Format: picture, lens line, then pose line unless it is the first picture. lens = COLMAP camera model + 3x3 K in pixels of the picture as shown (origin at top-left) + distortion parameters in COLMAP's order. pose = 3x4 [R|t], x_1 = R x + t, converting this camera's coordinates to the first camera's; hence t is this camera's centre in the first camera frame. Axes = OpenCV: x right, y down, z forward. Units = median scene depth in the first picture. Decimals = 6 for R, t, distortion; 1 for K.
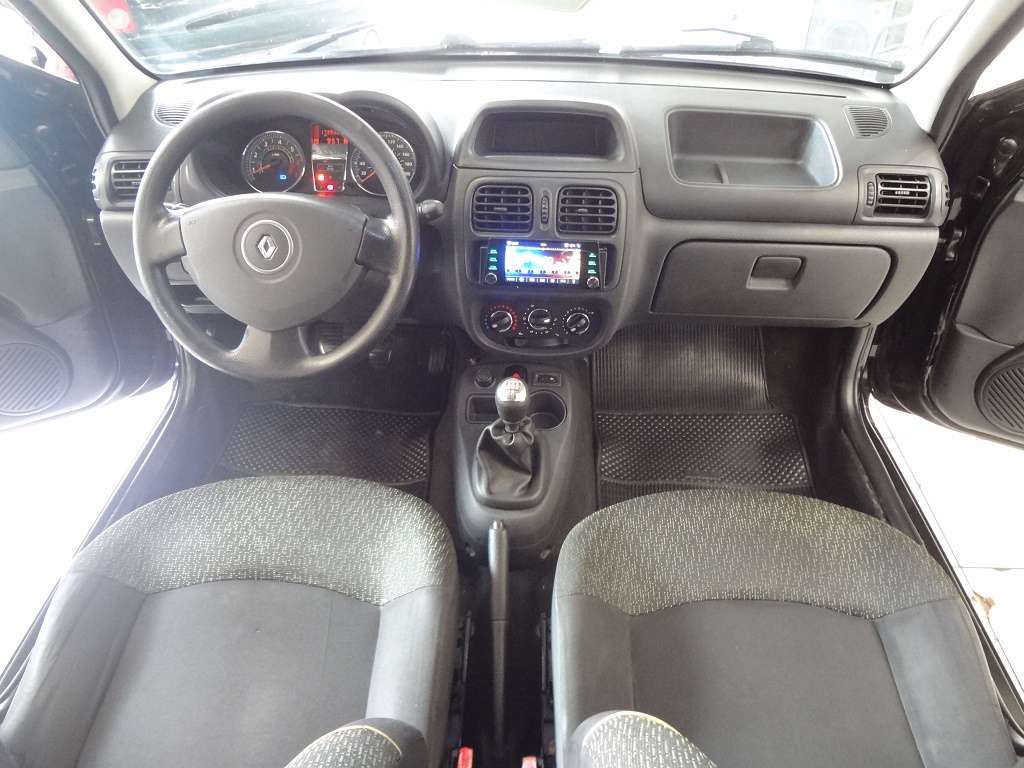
lens RADIAL K [[765.8, 0, 514.9], [0, 765.8, 383.7], [0, 0, 1]] dist [-0.055359, 0.014530]
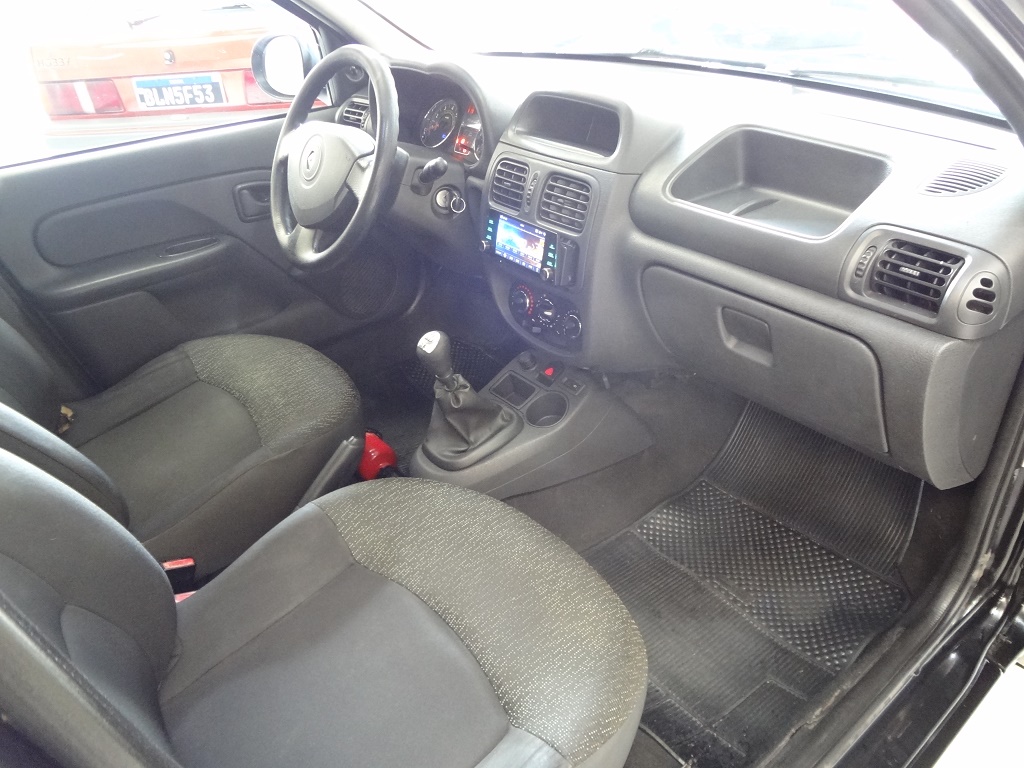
lens RADIAL K [[765.8, 0, 512.5], [0, 765.8, 387.9], [0, 0, 1]] dist [-0.055359, 0.014530]
pose [[0.646737, 0.361981, -0.671343, 0.757870], [-0.407579, 0.908009, 0.096948, -0.077048], [0.644678, 0.210925, 0.734779, 0.286146]]
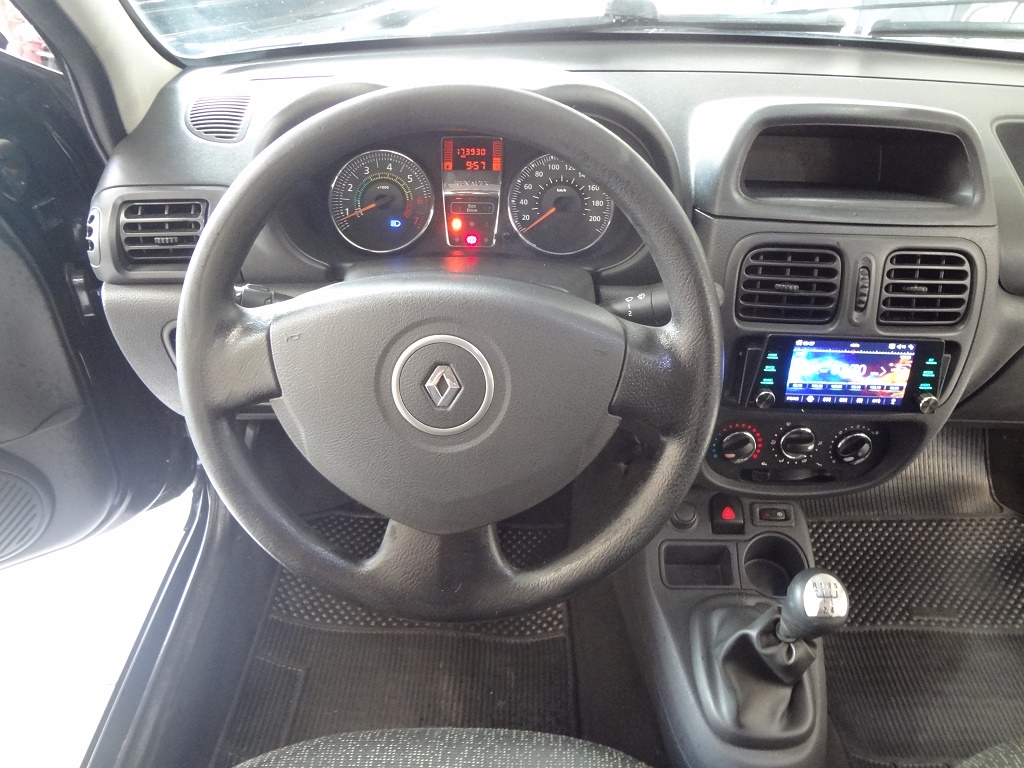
lens RADIAL K [[765.8, 0, 511.0], [0, 765.8, 381.3], [0, 0, 1]] dist [-0.055359, 0.014530]
pose [[0.999543, -0.011136, 0.028092, -0.244688], [0.010960, 0.999919, 0.006431, -0.154853], [-0.028162, -0.006120, 0.999585, 0.392749]]
